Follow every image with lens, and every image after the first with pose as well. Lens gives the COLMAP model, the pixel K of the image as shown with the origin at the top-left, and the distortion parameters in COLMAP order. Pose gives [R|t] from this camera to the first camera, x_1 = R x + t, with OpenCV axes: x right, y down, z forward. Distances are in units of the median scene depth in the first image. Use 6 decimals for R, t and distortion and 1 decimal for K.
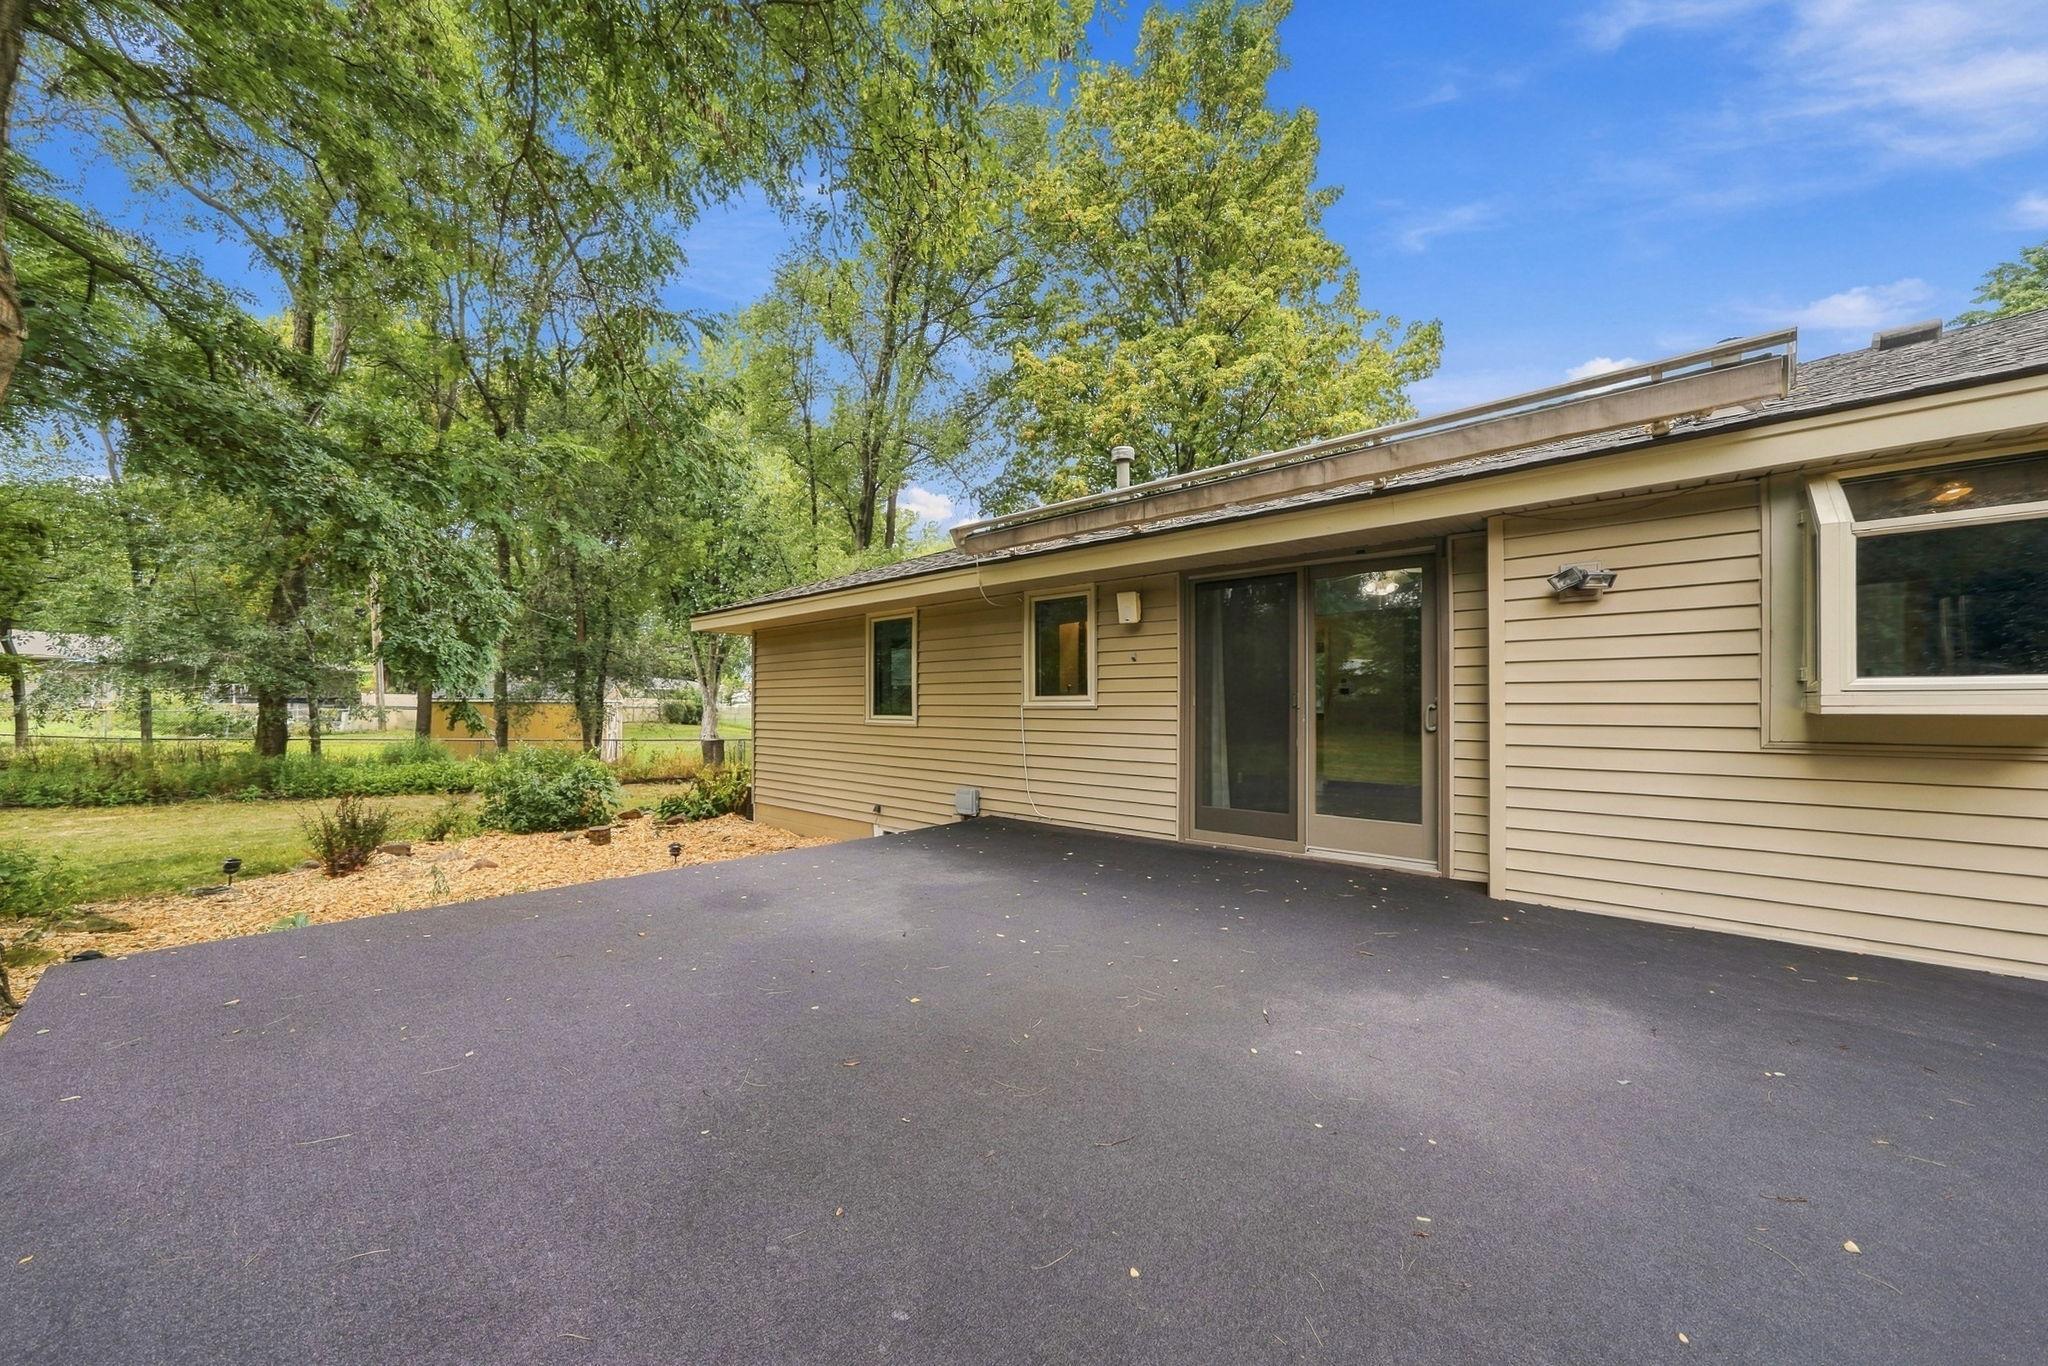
lens RADIAL K [[728.6, 0, 1026.9], [0, 728.6, 706.1], [0, 0, 1]] dist [0.000380, 0.000442]
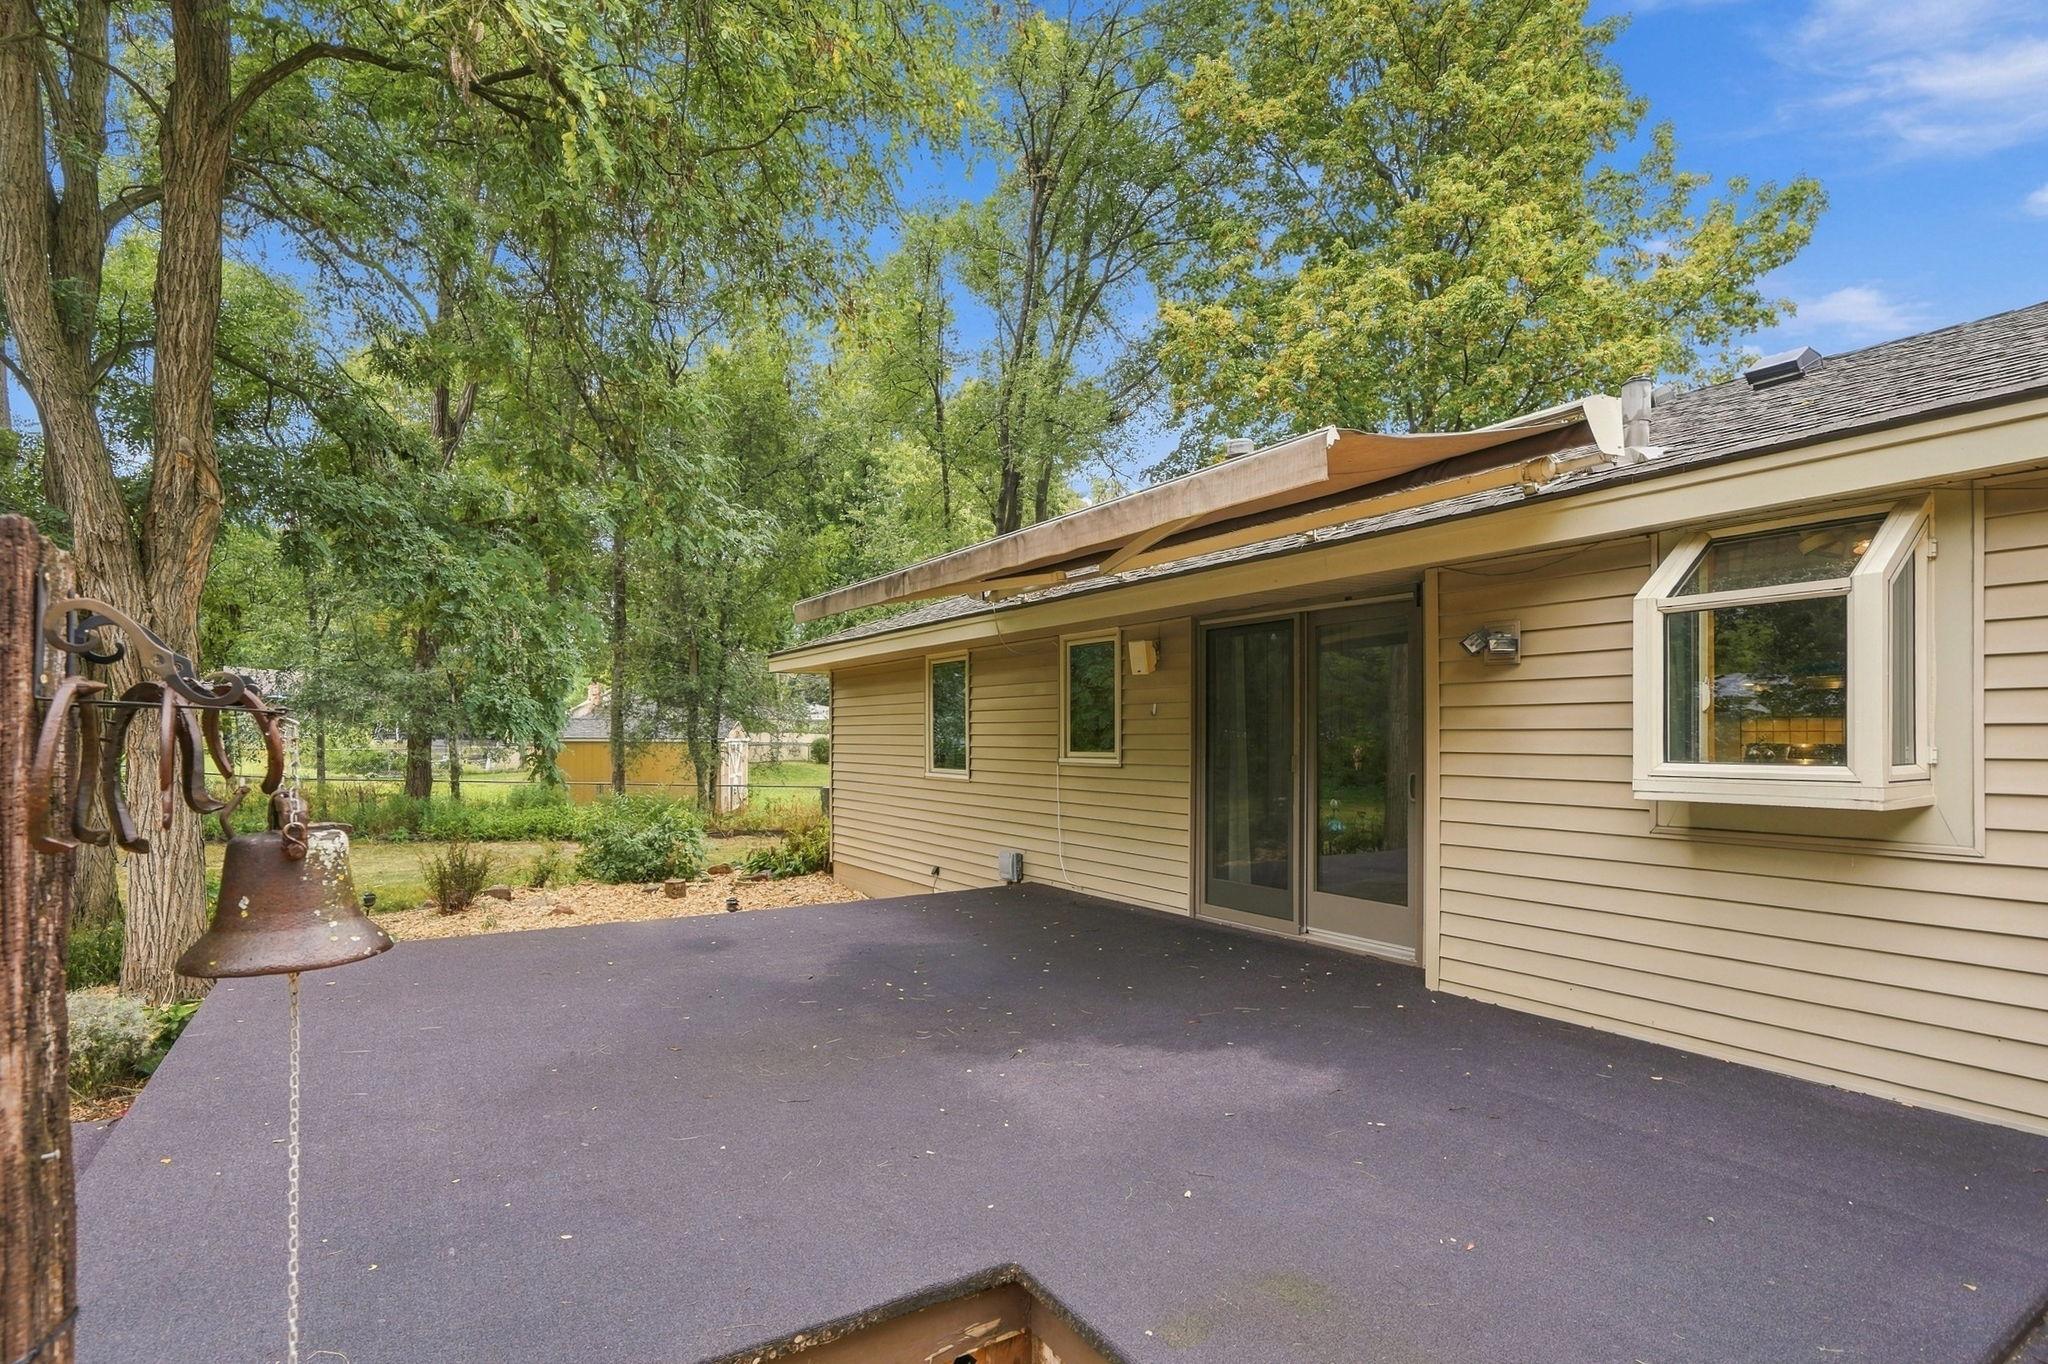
lens RADIAL K [[1007.0, 0, 1024.4], [0, 1007.0, 738.3], [0, 0, 1]] dist [0.010394, -0.000313]
pose [[0.961425, 0.000704, -0.275065, 0.206726], [-0.000522, 1.000000, 0.000734, -0.020687], [0.275065, -0.000562, 0.961425, -0.144351]]
